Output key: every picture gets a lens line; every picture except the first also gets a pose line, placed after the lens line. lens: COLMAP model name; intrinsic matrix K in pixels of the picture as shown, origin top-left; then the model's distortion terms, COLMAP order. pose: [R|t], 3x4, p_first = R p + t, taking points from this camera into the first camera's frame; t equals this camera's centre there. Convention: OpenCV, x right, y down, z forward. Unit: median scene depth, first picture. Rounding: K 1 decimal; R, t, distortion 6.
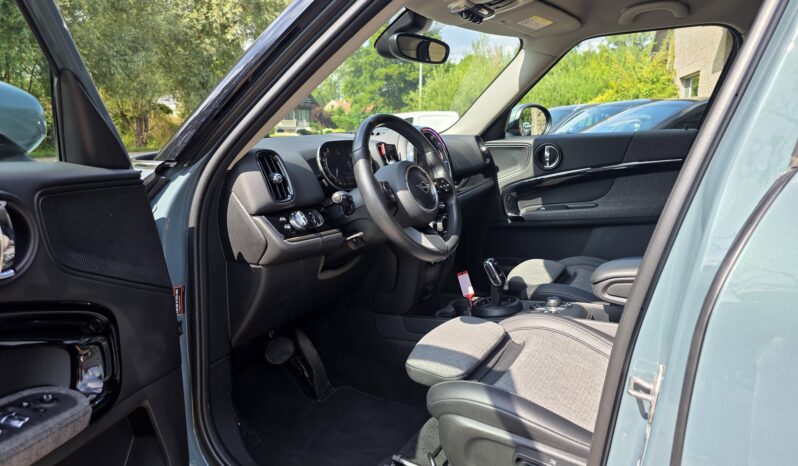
lens RADIAL K [[545.1, 0, 394.5], [0, 545.1, 226.2], [0, 0, 1]] dist [0.058603, -0.043302]
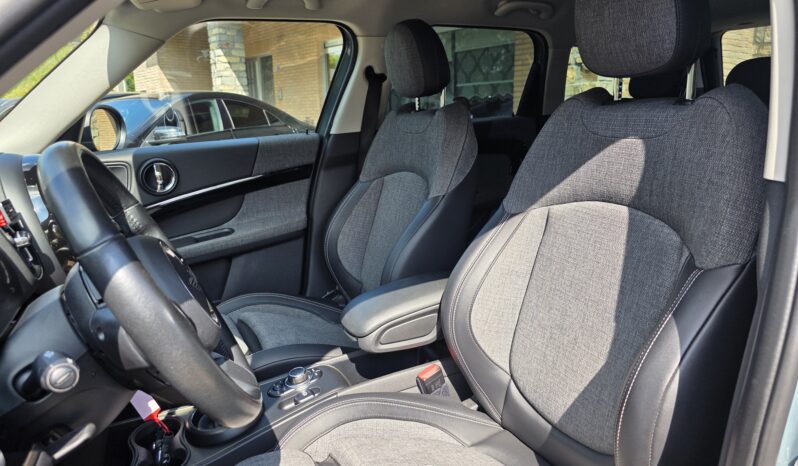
lens RADIAL K [[545.1, 0, 395.5], [0, 545.1, 227.6], [0, 0, 1]] dist [0.058603, -0.043302]
pose [[0.575386, -0.188992, 0.795747, -0.177416], [0.174837, 0.978868, 0.106063, -0.107347], [-0.798976, 0.078099, 0.596270, 0.399741]]
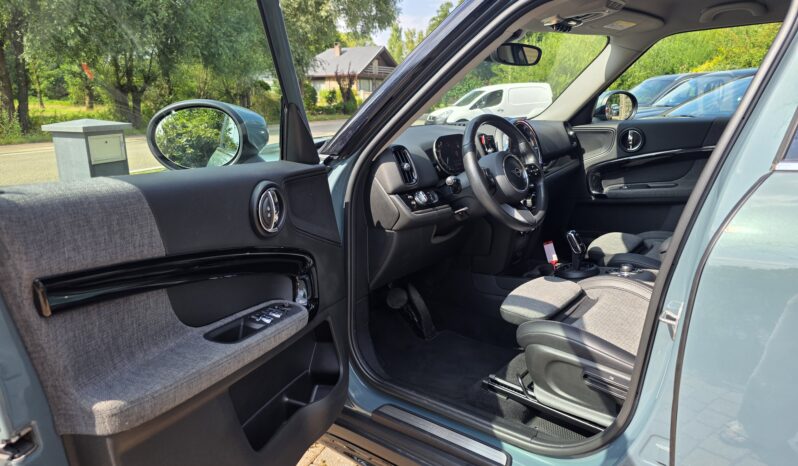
lens RADIAL K [[545.1, 0, 393.2], [0, 545.1, 225.6], [0, 0, 1]] dist [0.058603, -0.043302]
pose [[0.987652, 0.020229, -0.155355, -0.023766], [-0.012432, 0.998621, 0.050999, -0.006945], [0.156173, -0.048438, 0.986541, -0.233176]]
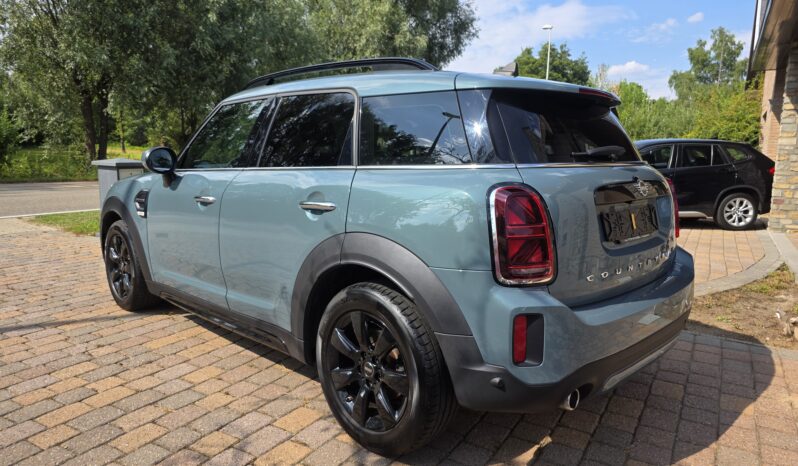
lens RADIAL K [[545.1, 0, 400.1], [0, 545.1, 231.4], [0, 0, 1]] dist [0.058603, -0.043302]
pose [[0.965185, 0.055132, -0.255694, 1.030154], [-0.065580, 0.997318, -0.032511, 0.151760], [0.253215, 0.048147, 0.966211, -1.055510]]
